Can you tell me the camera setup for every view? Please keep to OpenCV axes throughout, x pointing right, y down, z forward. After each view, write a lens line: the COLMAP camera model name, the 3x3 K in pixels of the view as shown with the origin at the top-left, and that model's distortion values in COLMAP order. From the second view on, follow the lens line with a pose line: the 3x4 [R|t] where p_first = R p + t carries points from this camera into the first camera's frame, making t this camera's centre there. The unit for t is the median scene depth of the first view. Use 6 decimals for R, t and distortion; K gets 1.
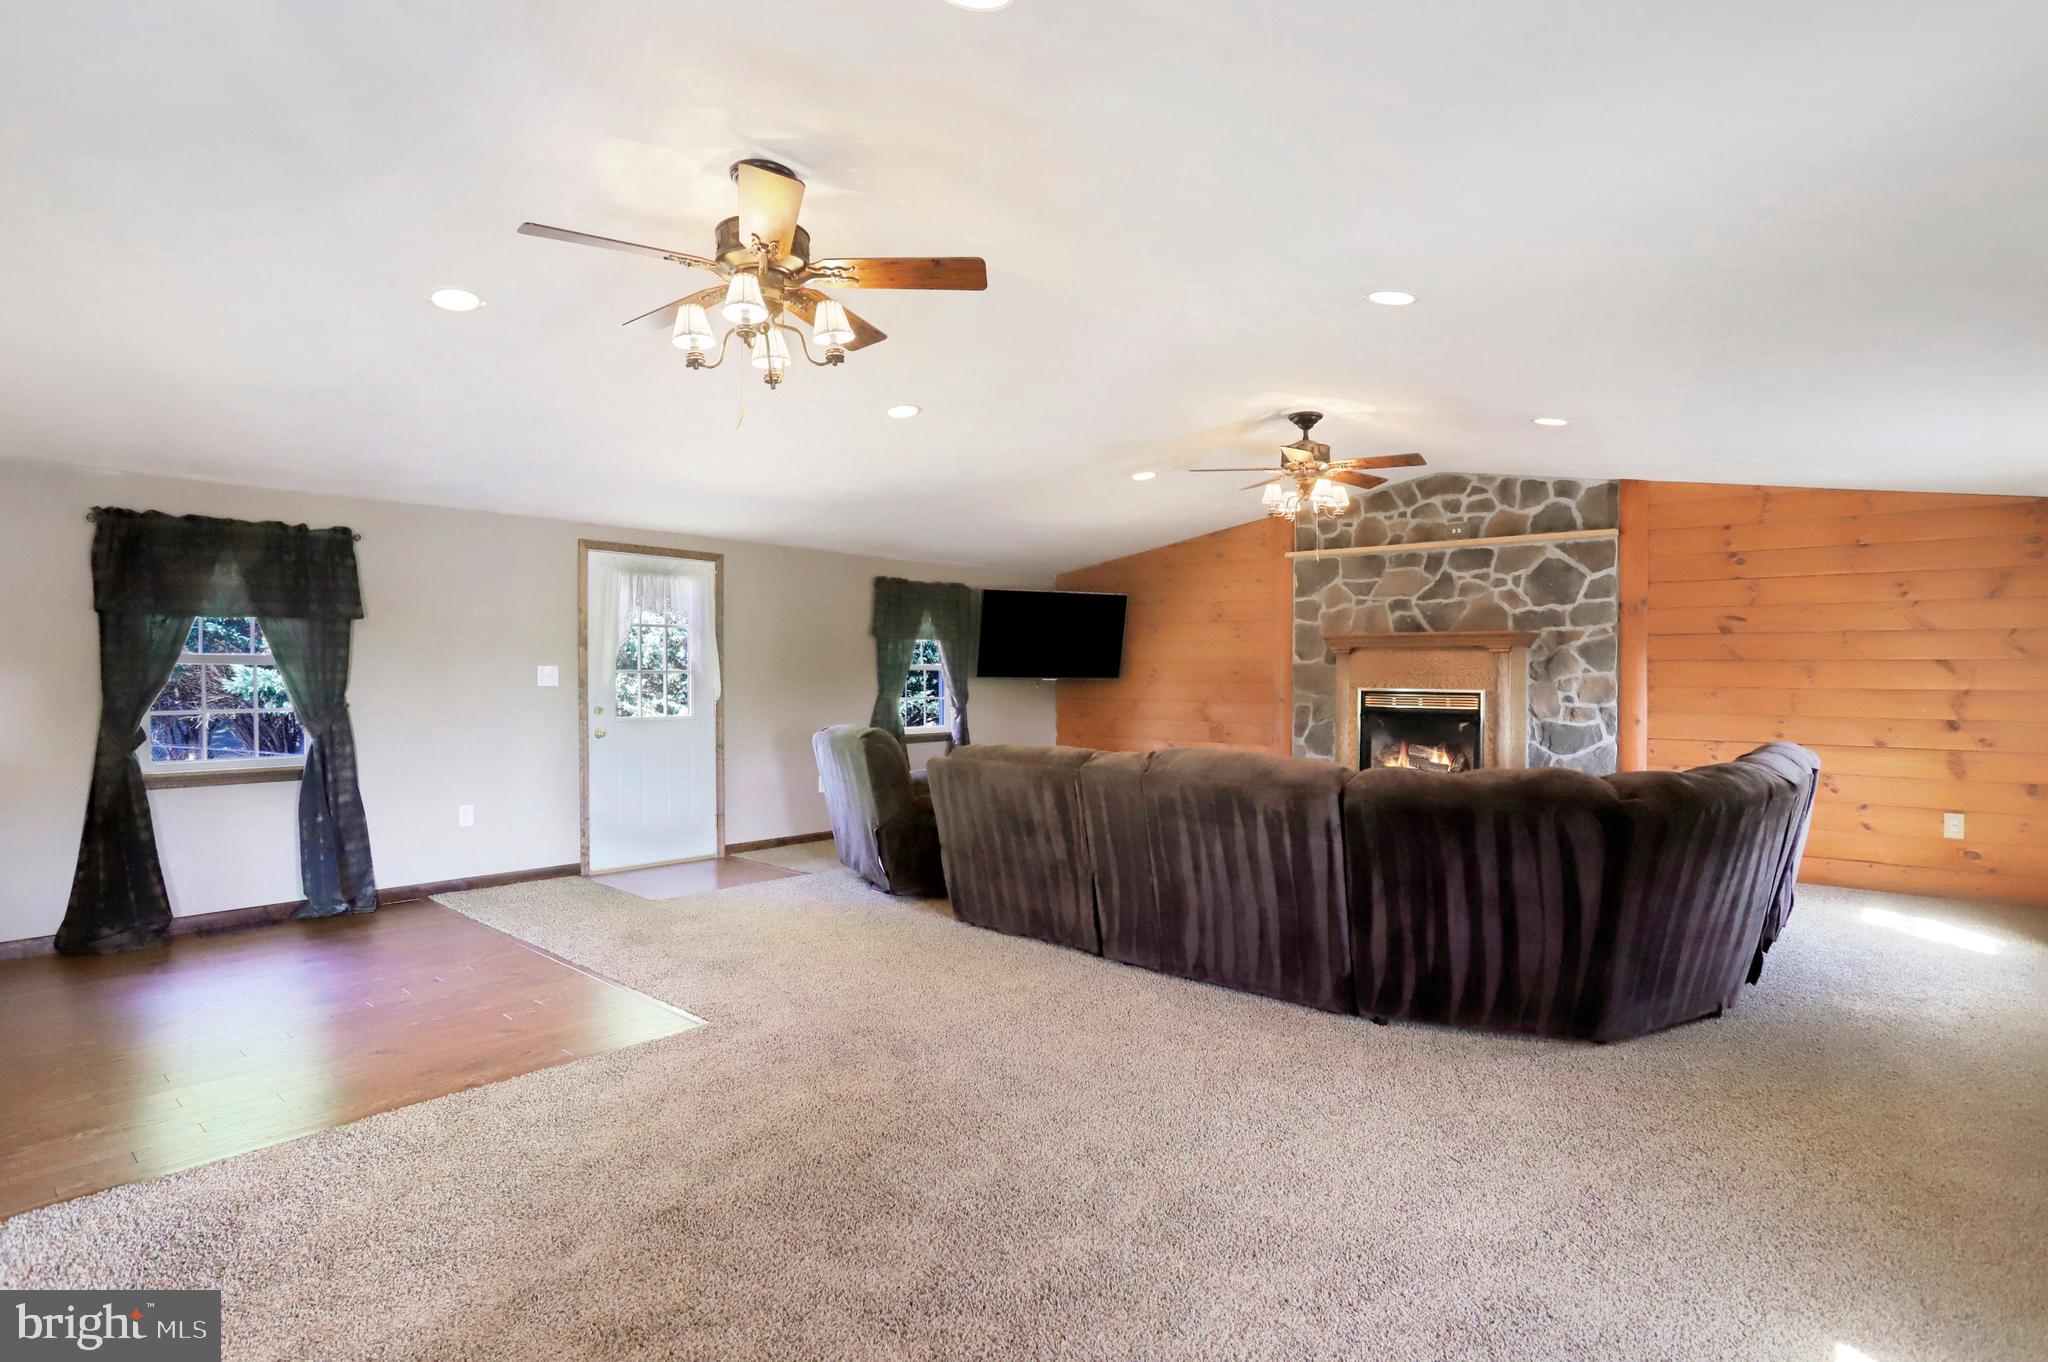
lens RADIAL K [[1028.3, 0, 1021.3], [0, 1028.3, 673.0], [0, 0, 1]] dist [-0.071792, 0.036115]
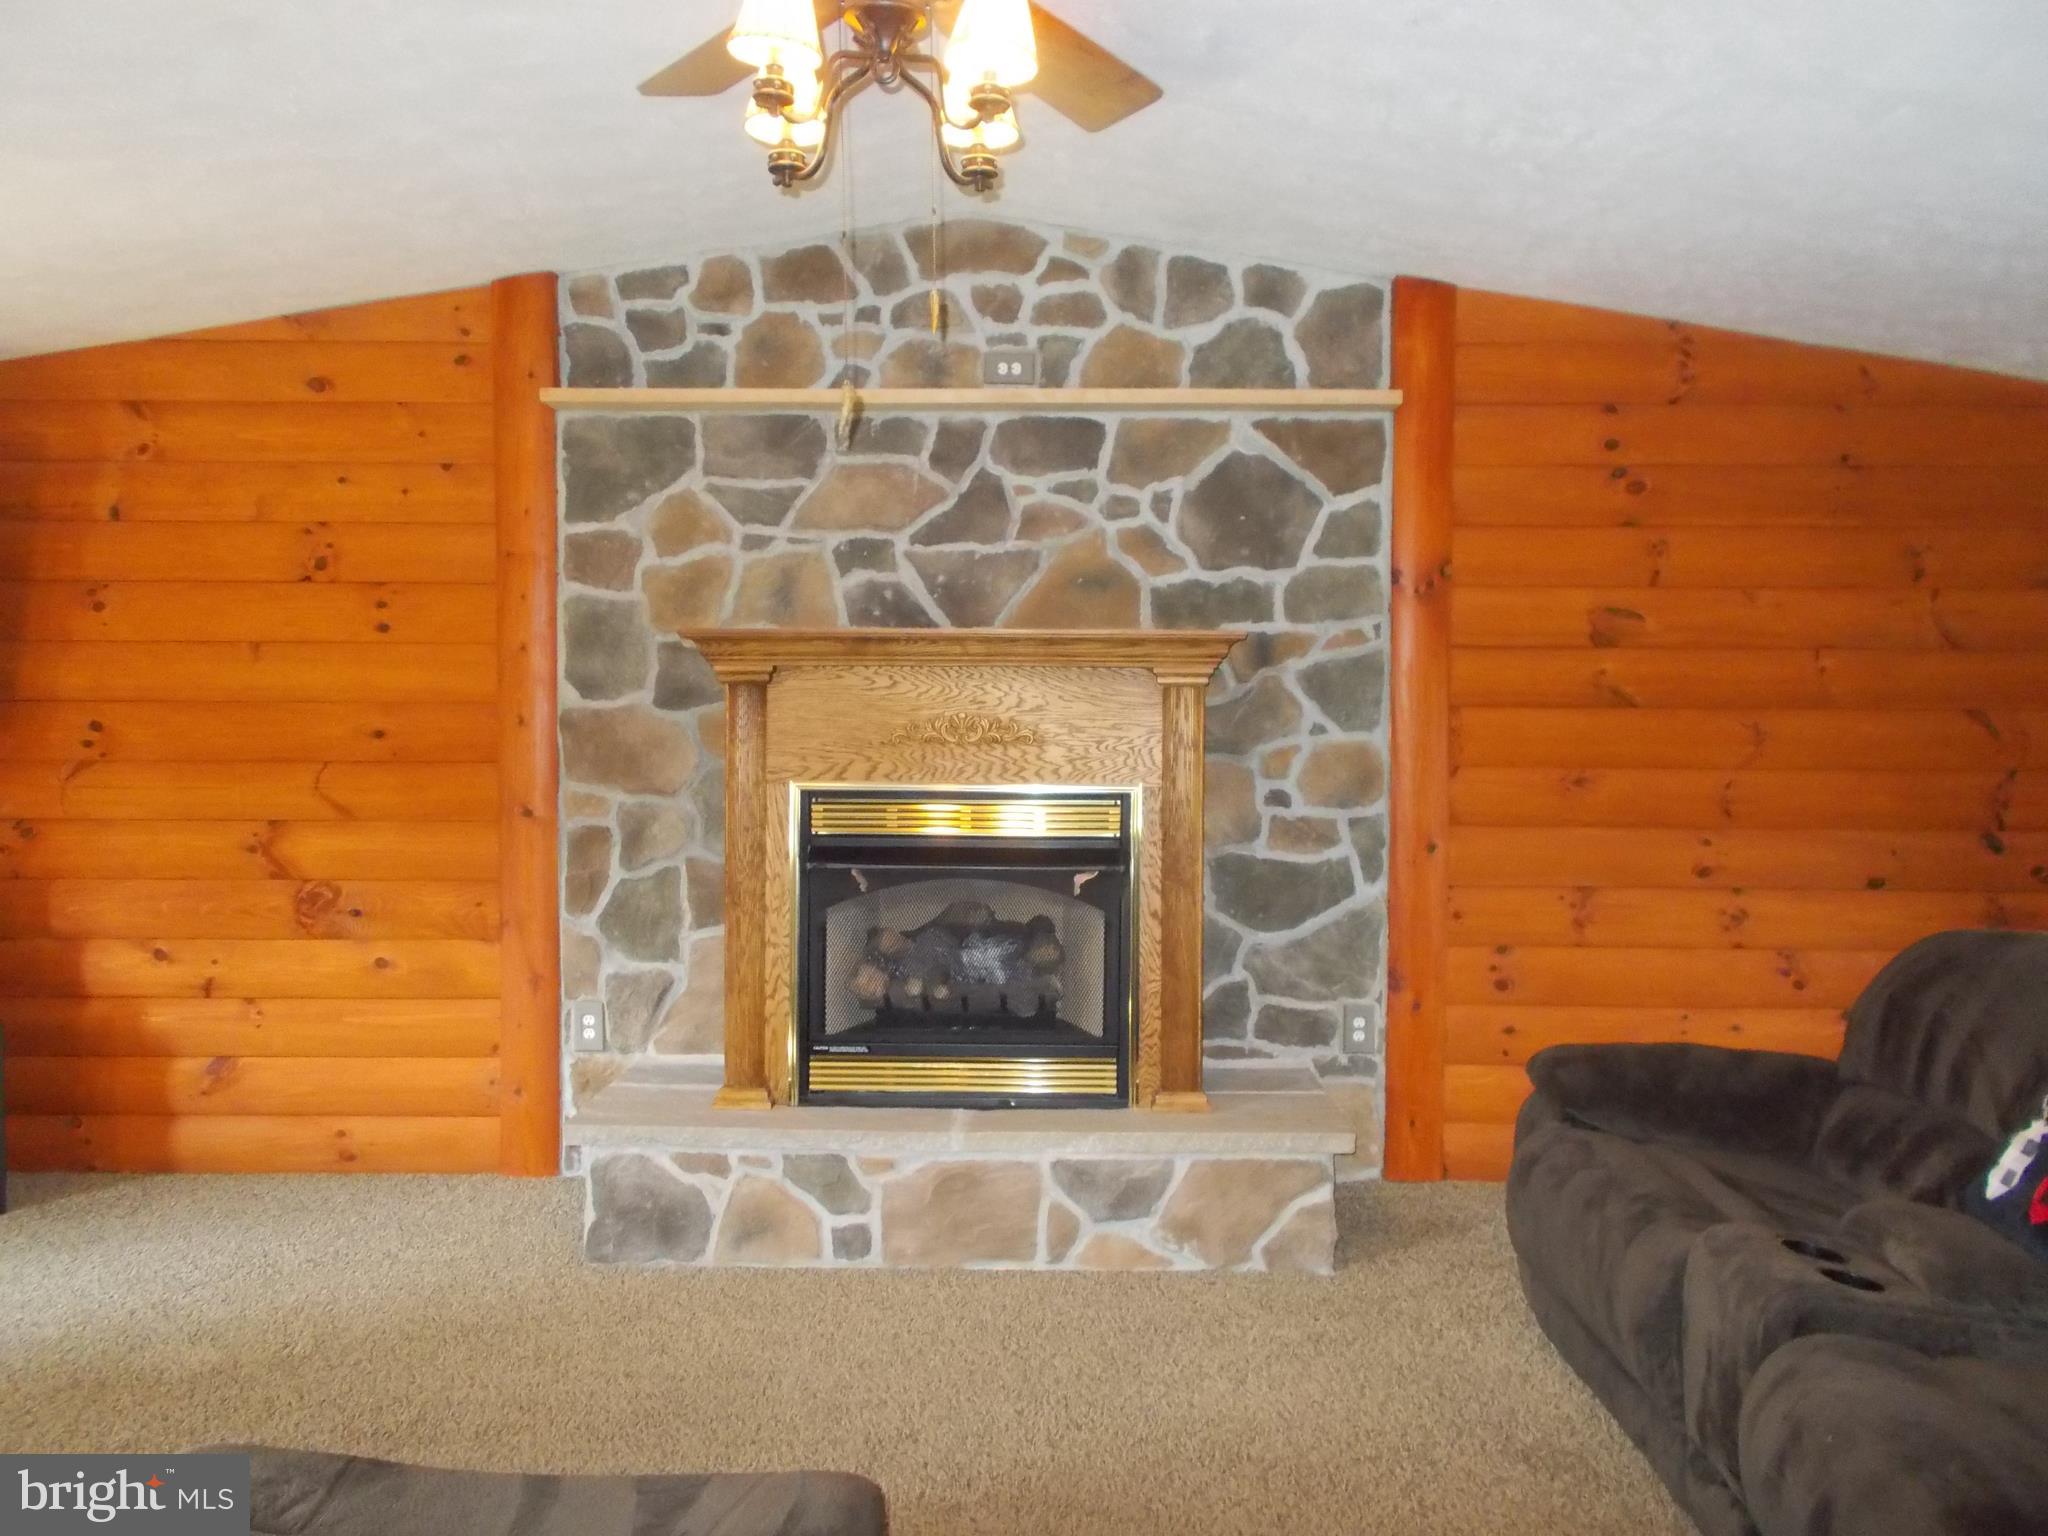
lens RADIAL K [[1585.0, 0, 1014.4], [0, 1585.0, 760.2], [0, 0, 1]] dist [-0.010002, 0.001923]
pose [[0.763868, -0.024142, 0.644920, 0.035878], [-0.000072, 0.999297, 0.037493, -0.013352], [-0.645372, -0.028686, 0.763329, 0.541894]]
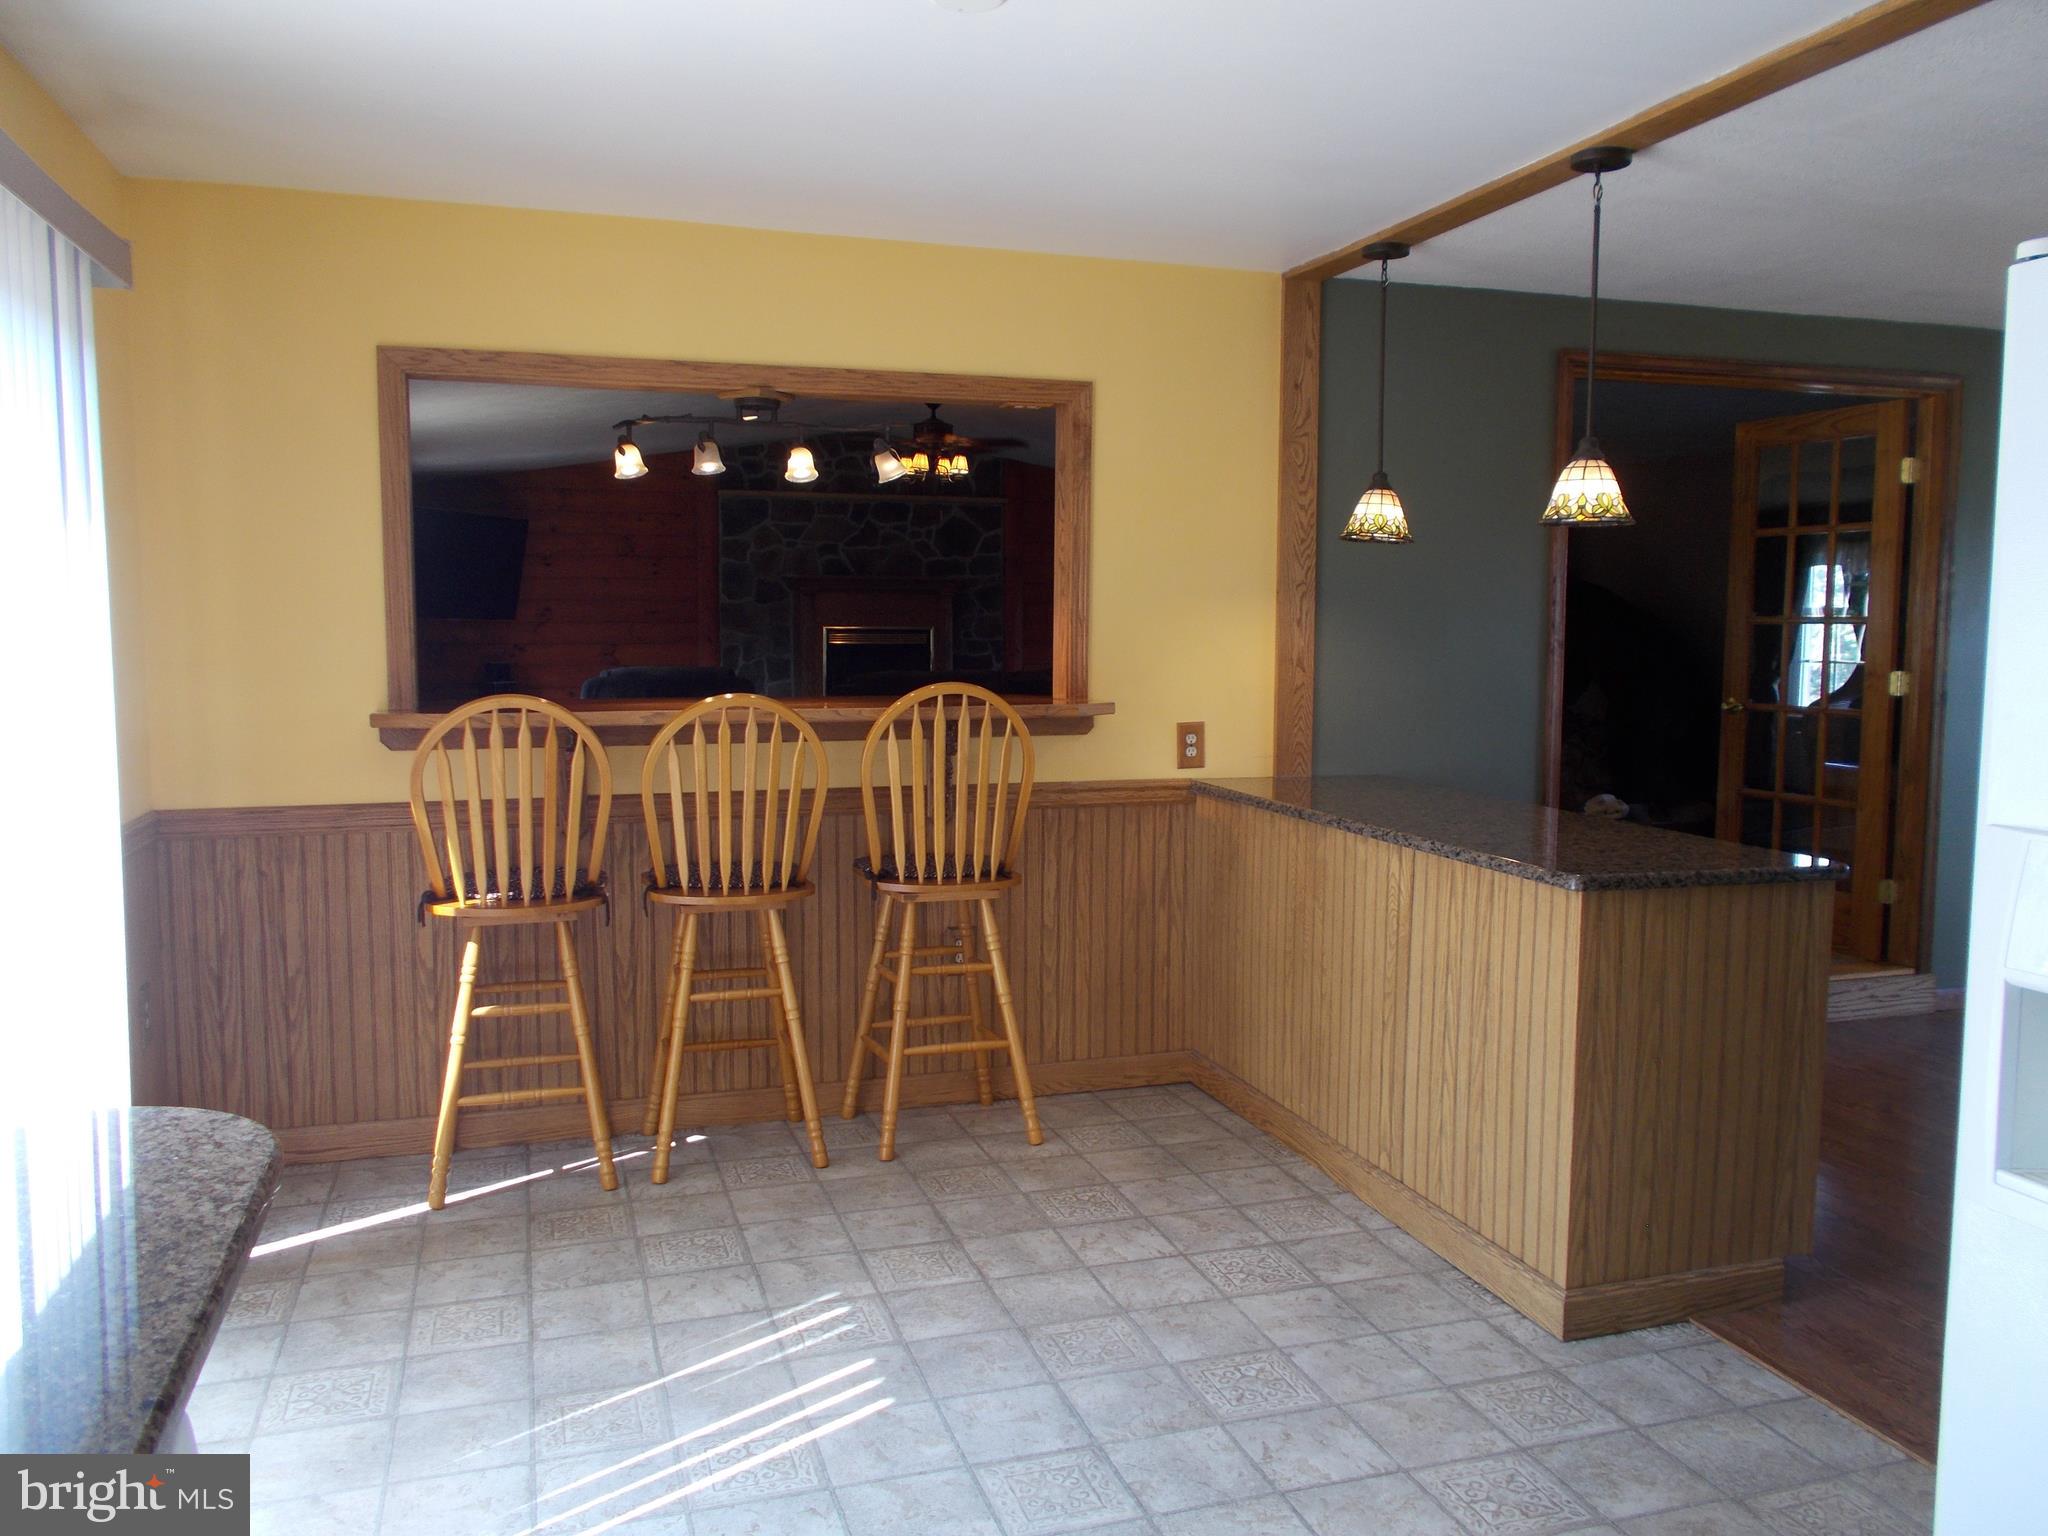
lens RADIAL K [[1602.2, 0, 998.1], [0, 1602.2, 741.1], [0, 0, 1]] dist [0.078416, 0.003382]
pose [[0.542417, -0.066533, 0.837471, -1.021335], [-0.003221, 0.996687, 0.081268, -0.003283], [-0.840103, -0.046778, 0.540406, -0.085029]]
